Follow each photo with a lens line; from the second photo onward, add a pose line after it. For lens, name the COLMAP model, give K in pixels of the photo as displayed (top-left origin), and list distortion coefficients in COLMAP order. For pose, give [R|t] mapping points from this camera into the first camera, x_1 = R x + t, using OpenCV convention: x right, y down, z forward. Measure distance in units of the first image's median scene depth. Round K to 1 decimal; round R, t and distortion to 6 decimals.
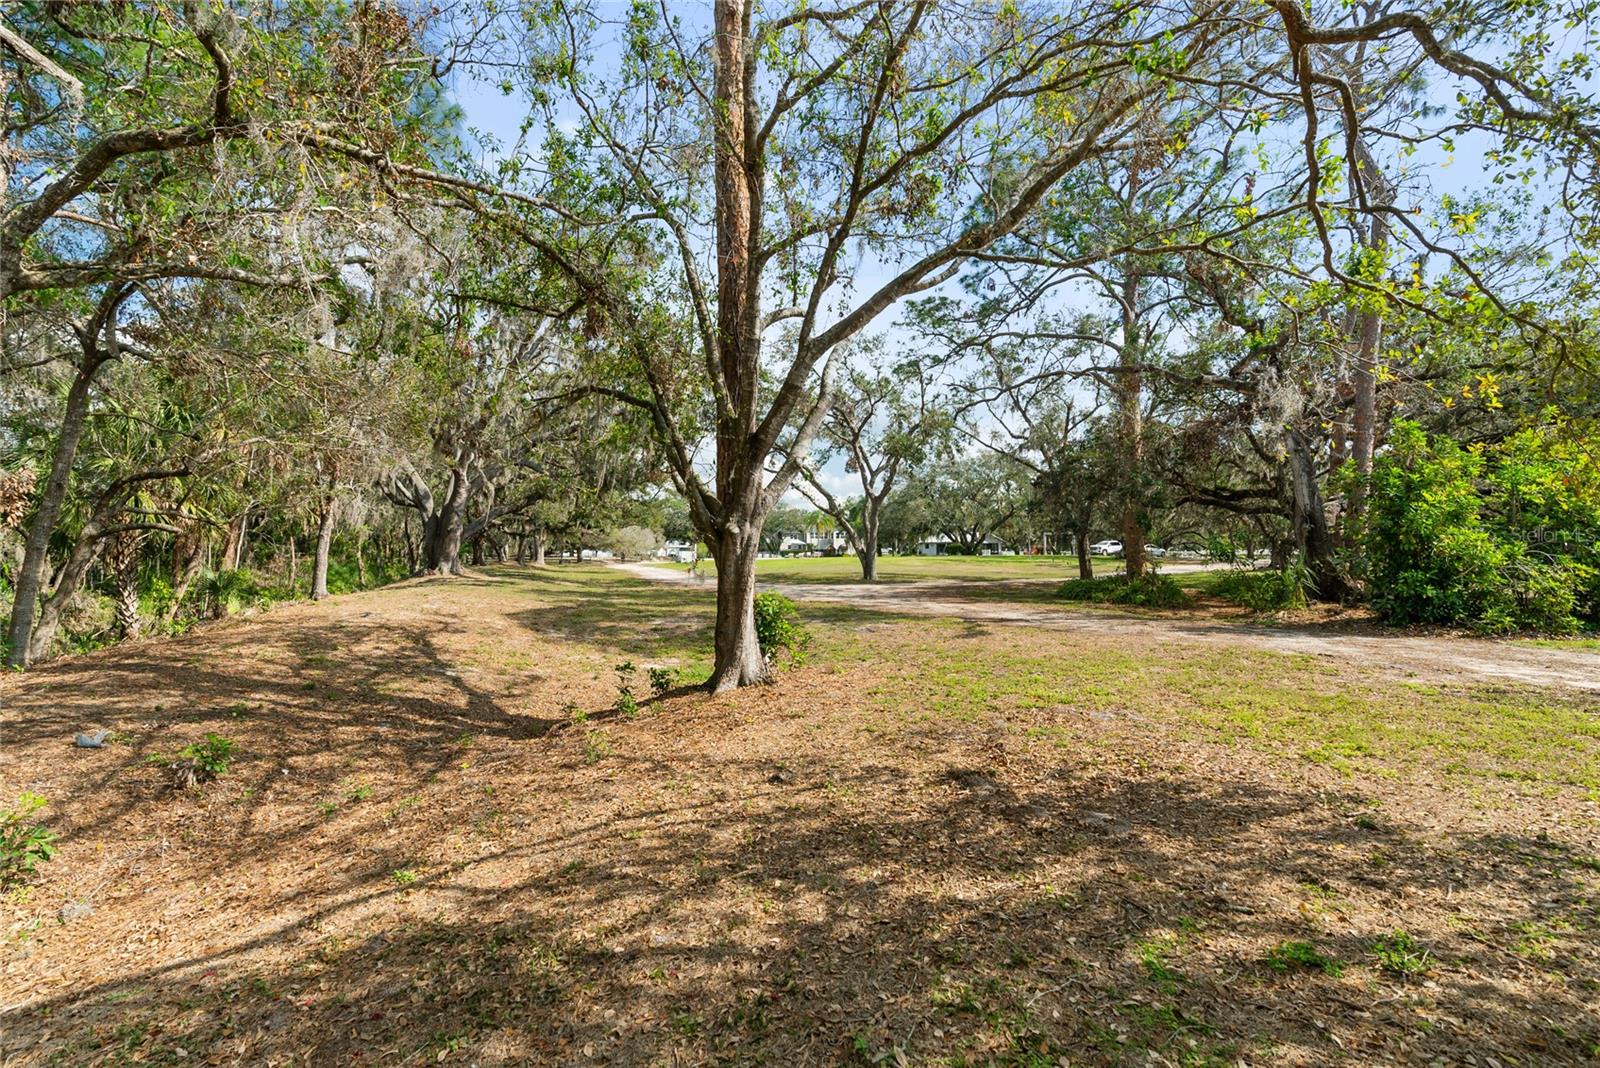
lens RADIAL K [[713.2, 0, 797.6], [0, 713.2, 535.1], [0, 0, 1]] dist [-0.003514, 0.000126]
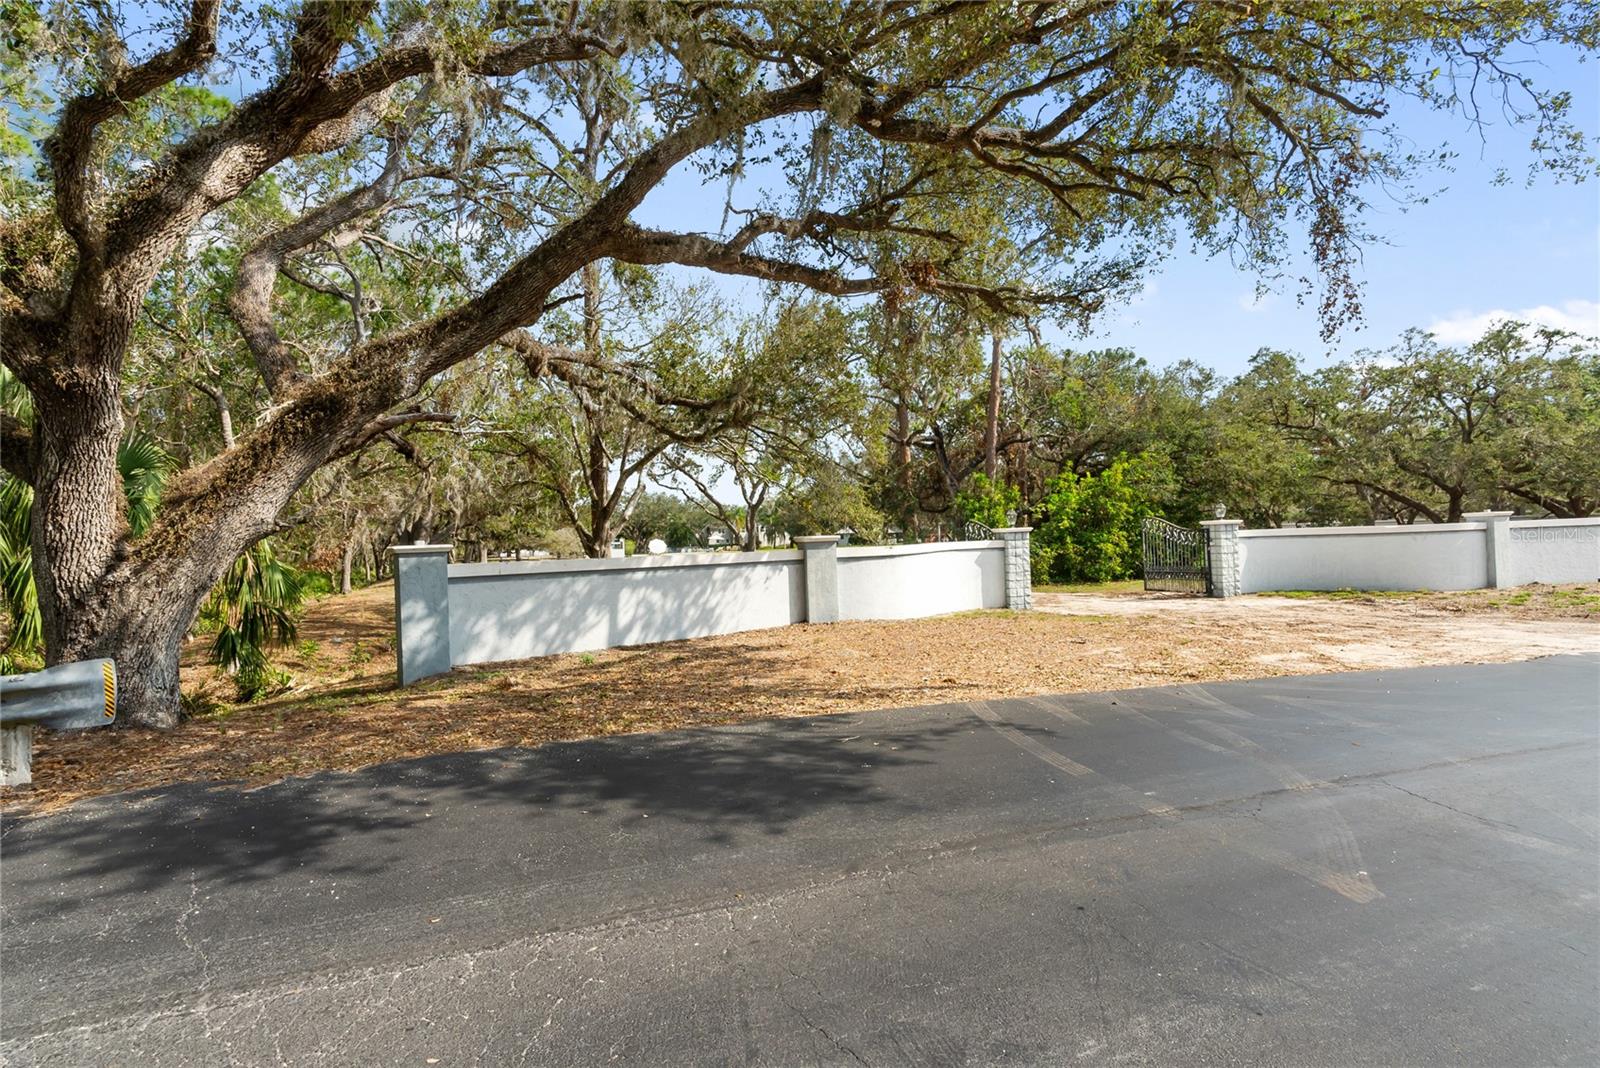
lens RADIAL K [[713.2, 0, 803.0], [0, 713.2, 534.5], [0, 0, 1]] dist [-0.003514, 0.000126]
pose [[0.995731, -0.028599, 0.087757, 0.078751], [0.027539, 0.999533, 0.013264, -0.013433], [-0.088095, -0.010791, 0.996054, -0.290075]]
